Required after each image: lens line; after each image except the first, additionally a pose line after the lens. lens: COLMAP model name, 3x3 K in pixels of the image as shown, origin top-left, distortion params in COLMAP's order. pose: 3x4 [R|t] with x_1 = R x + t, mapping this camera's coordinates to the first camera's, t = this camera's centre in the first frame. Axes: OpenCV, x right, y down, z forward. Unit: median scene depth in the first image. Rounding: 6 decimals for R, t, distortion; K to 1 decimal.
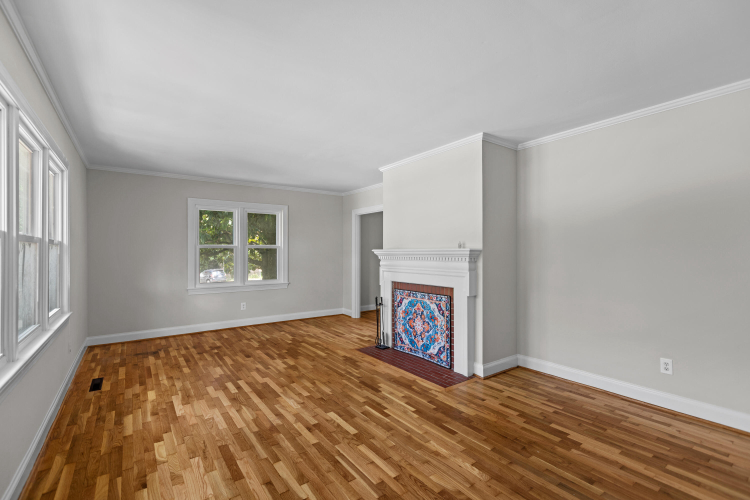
lens RADIAL K [[341.6, 0, 376.1], [0, 341.6, 253.6], [0, 0, 1]] dist [0.001270, -0.000885]
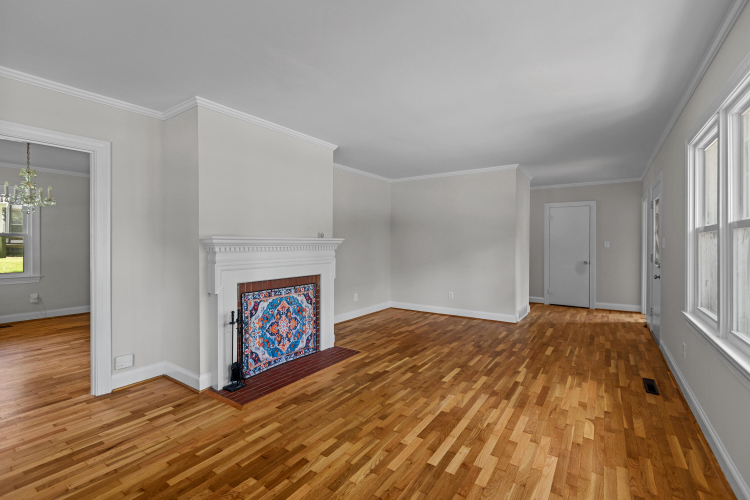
lens RADIAL K [[341.6, 0, 375.0], [0, 341.6, 244.0], [0, 0, 1]] dist [0.001270, -0.000885]
pose [[-0.346301, -0.002679, 0.938120, -0.843256], [0.001053, 0.999994, 0.003244, 0.000546], [-0.938123, 0.002111, -0.346297, 1.203235]]
